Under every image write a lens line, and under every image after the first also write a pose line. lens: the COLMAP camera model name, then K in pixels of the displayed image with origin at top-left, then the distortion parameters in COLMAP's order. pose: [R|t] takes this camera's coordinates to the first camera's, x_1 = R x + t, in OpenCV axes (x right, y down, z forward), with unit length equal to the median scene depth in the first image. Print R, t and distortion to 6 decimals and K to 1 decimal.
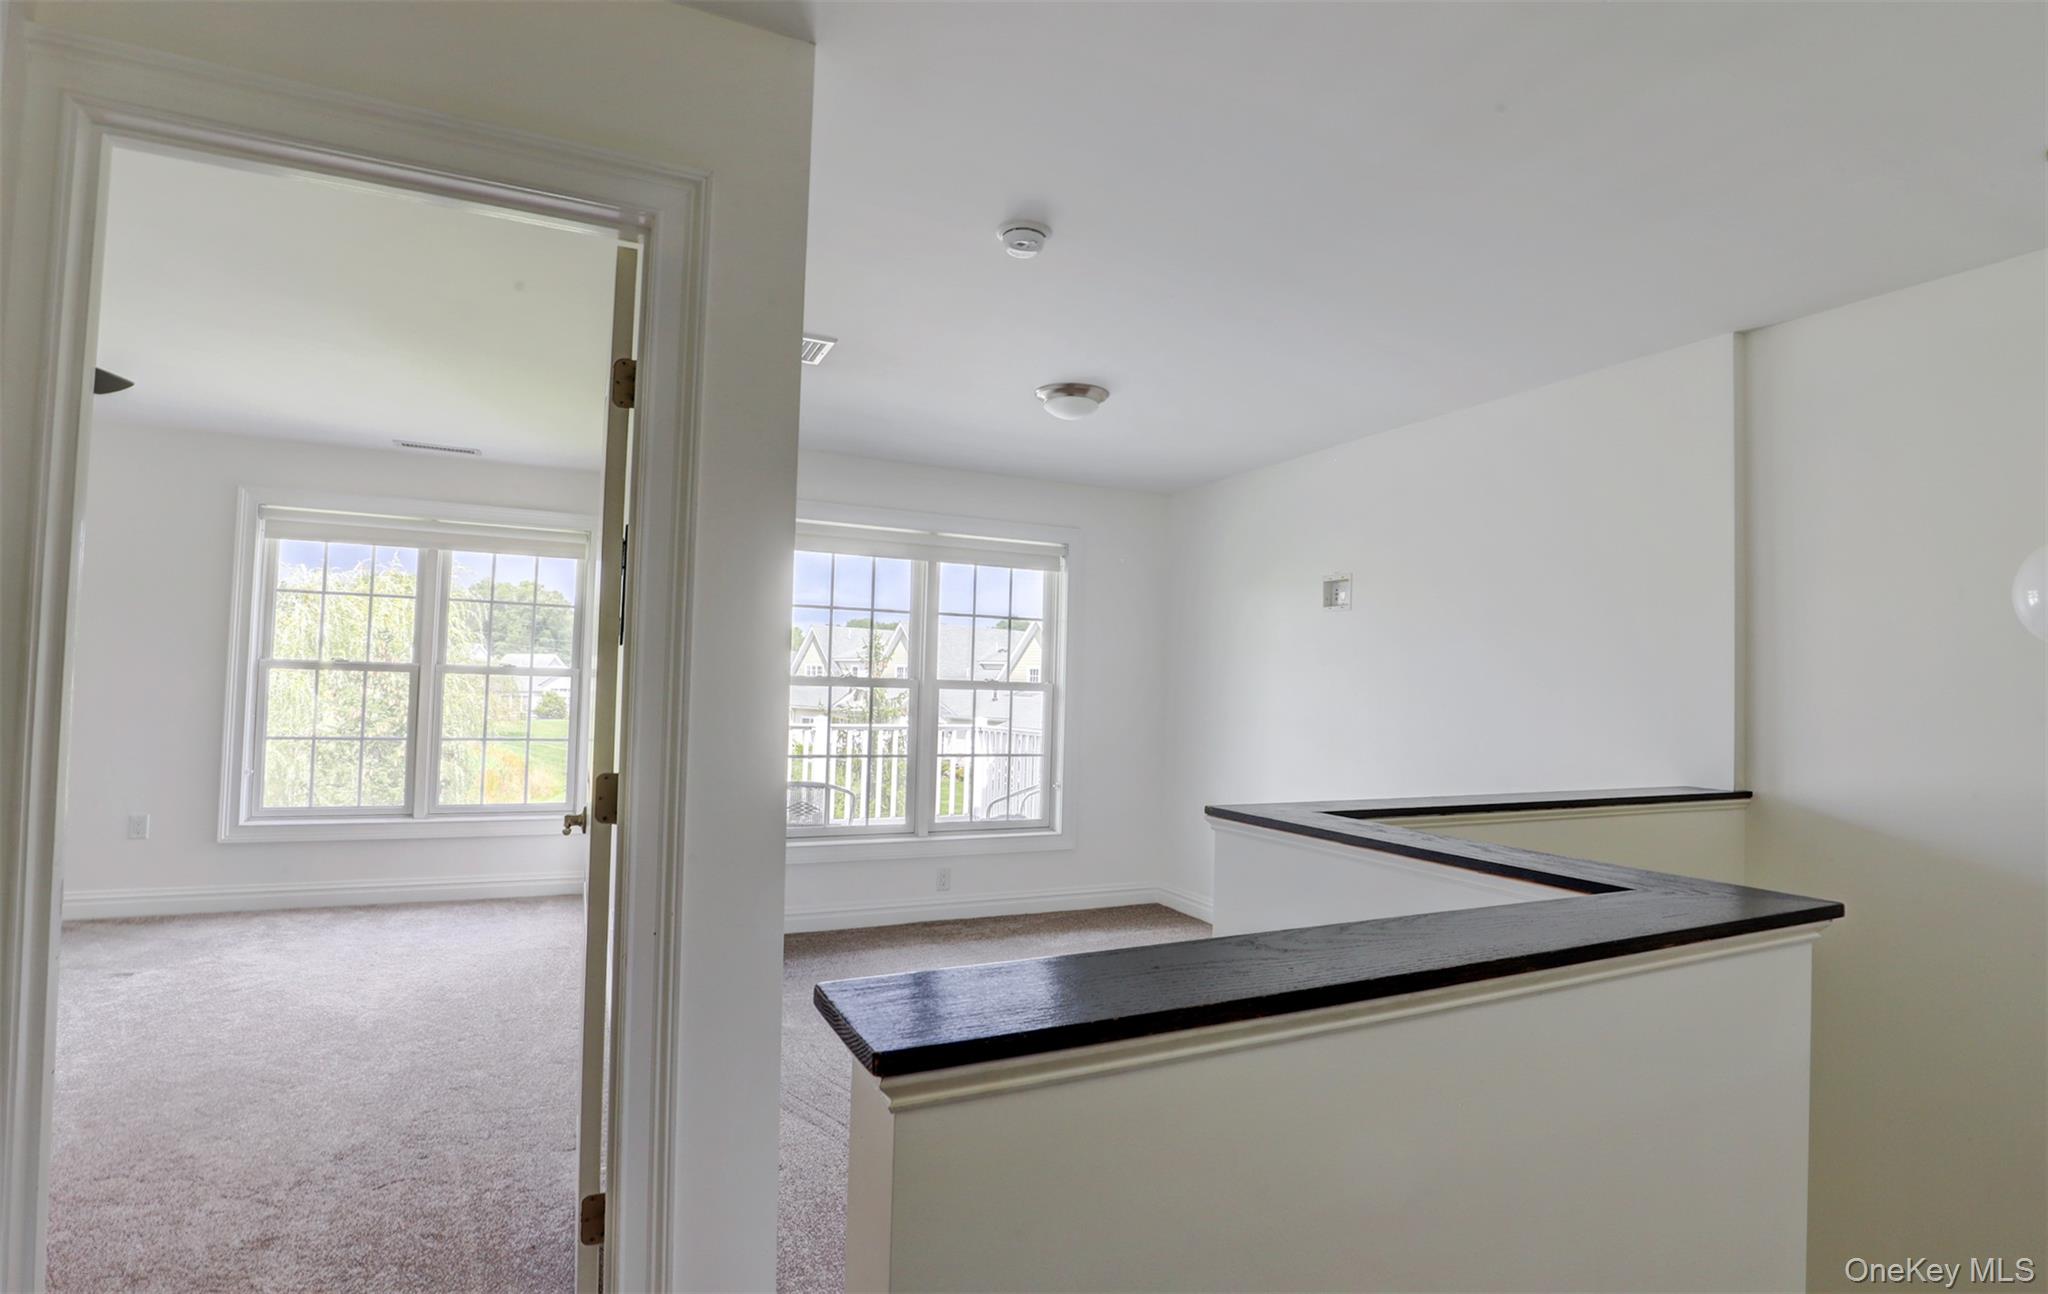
lens RADIAL K [[991.3, 0, 1016.7], [0, 991.3, 651.1], [0, 0, 1]] dist [-0.020473, 0.000077]
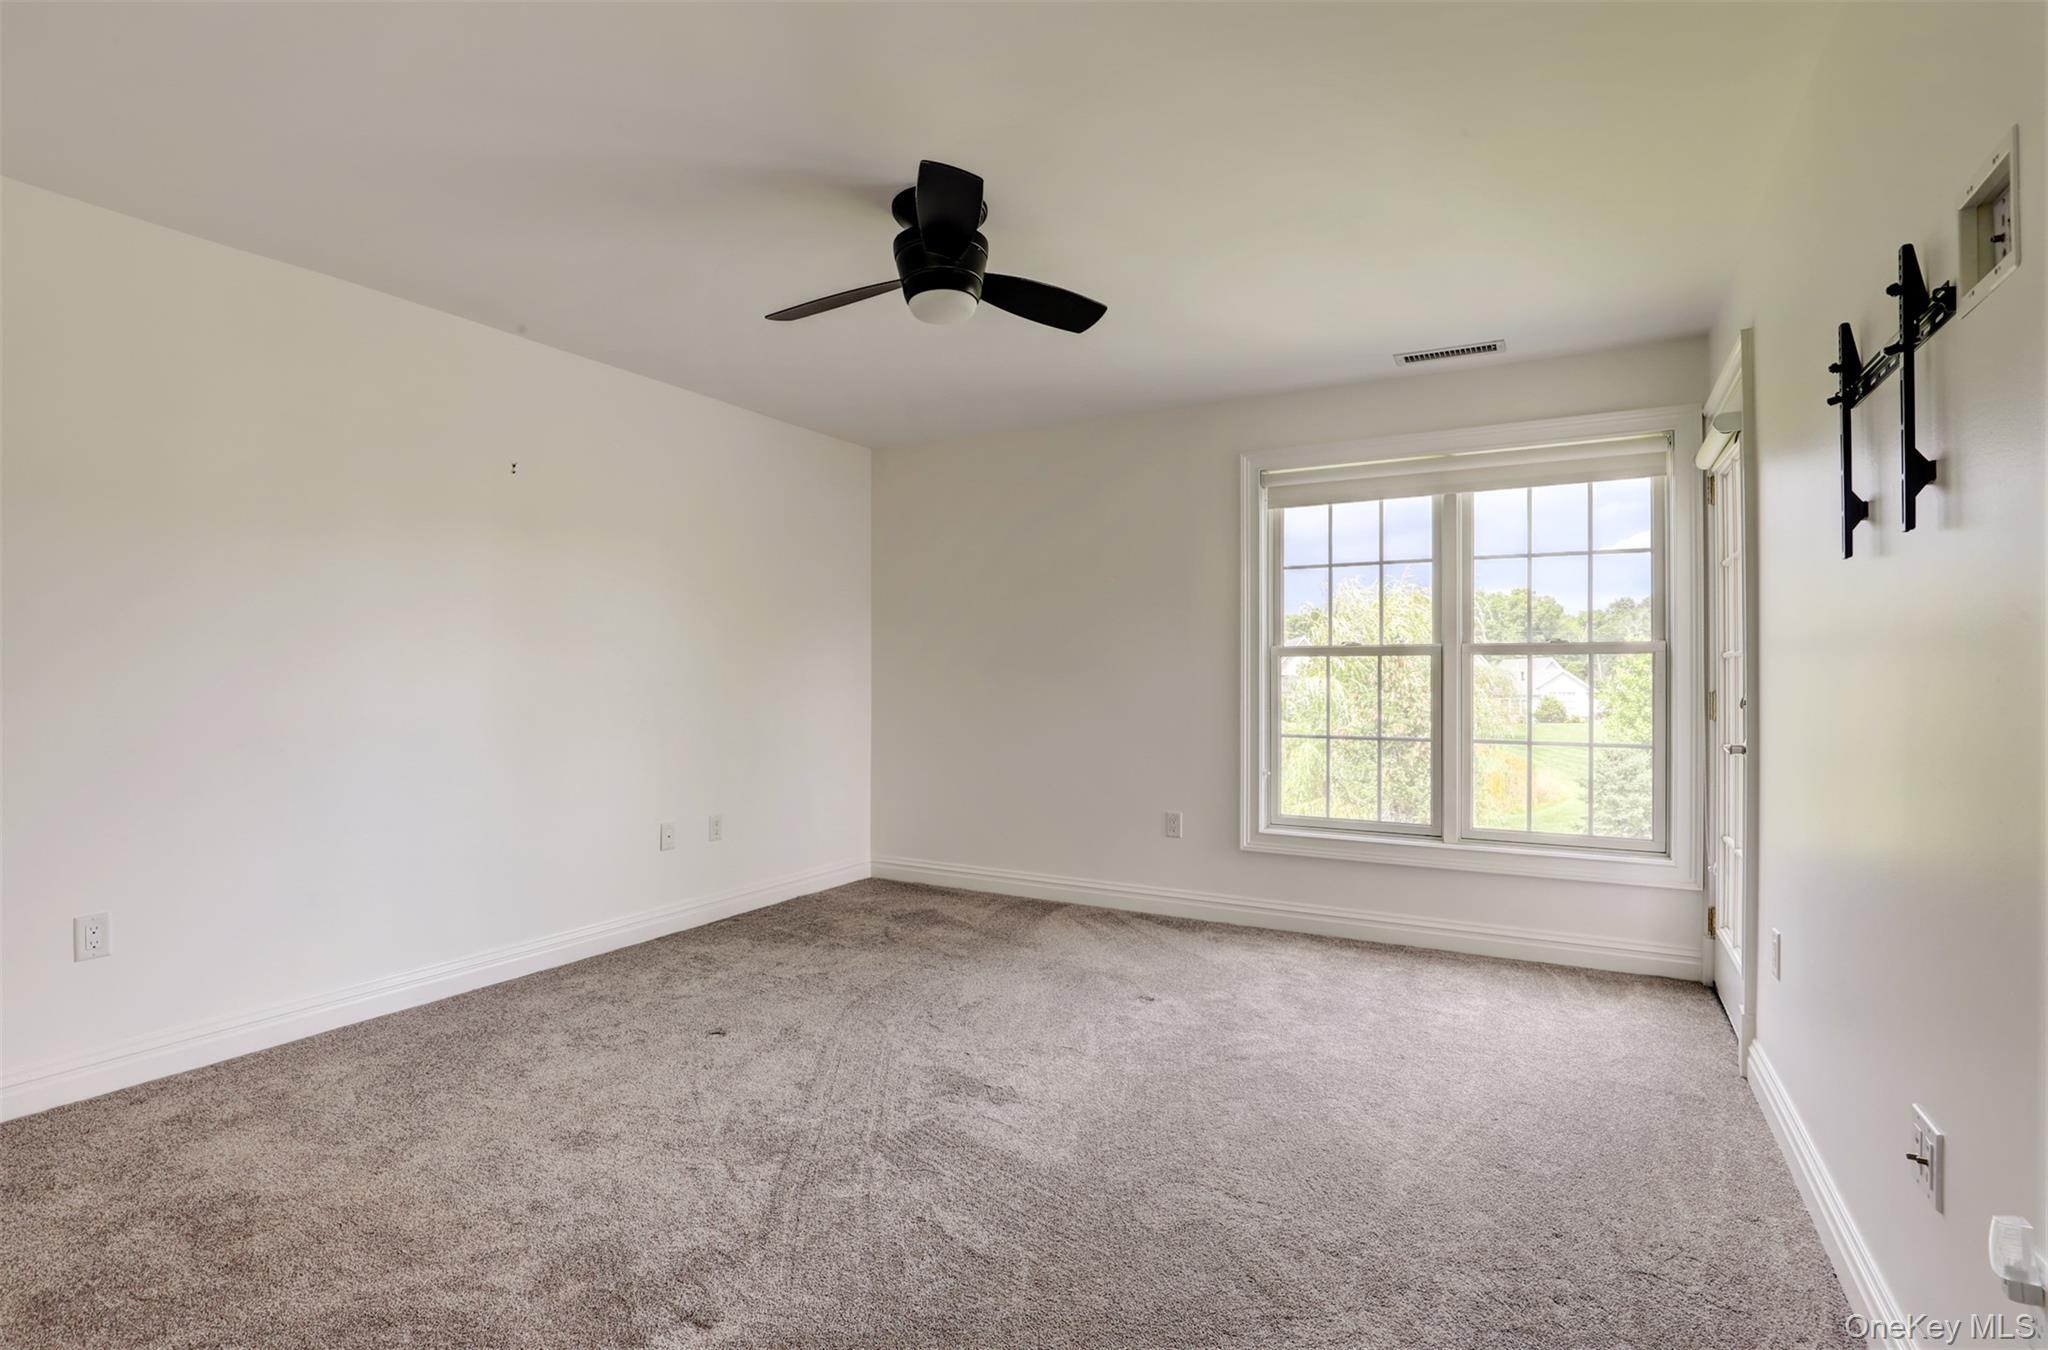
lens RADIAL K [[959.5, 0, 1017.5], [0, 959.5, 674.1], [0, 0, 1]] dist [-0.034459, 0.006396]
pose [[0.581573, -0.031418, -0.812887, -0.191890], [0.045701, 0.998938, -0.005913, 0.026252], [0.812209, -0.033711, 0.582391, 0.291014]]
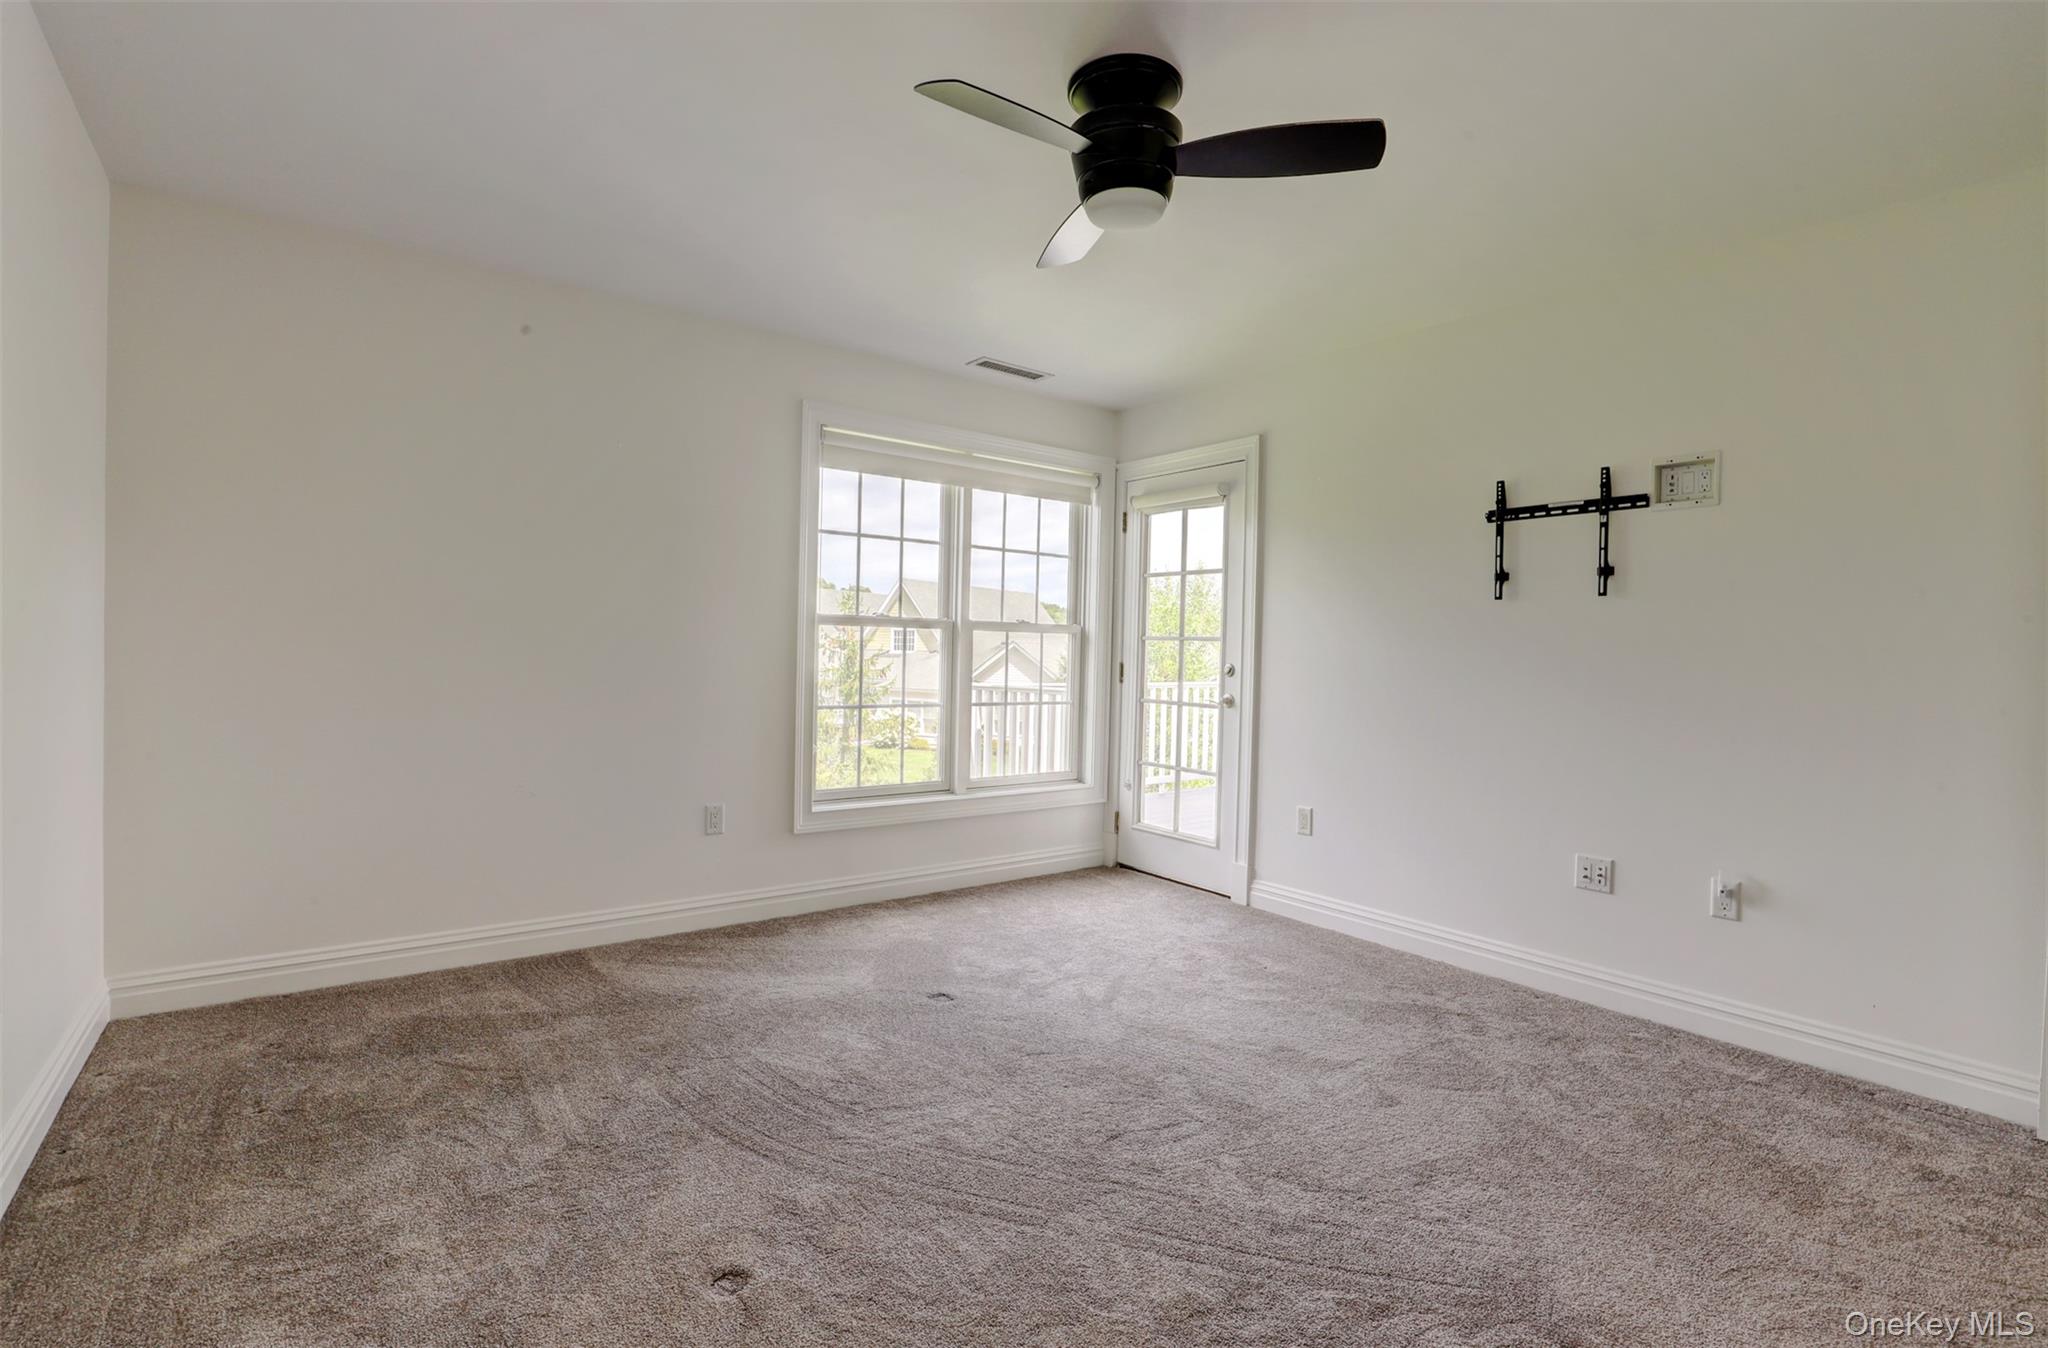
lens RADIAL K [[959.5, 0, 1041.5], [0, 959.5, 674.3], [0, 0, 1]] dist [-0.034459, 0.006396]
pose [[0.974377, -0.014493, 0.224454, -0.723314], [-0.000360, 0.997820, 0.065993, 0.005587], [-0.224921, -0.064383, 0.972248, 0.151652]]
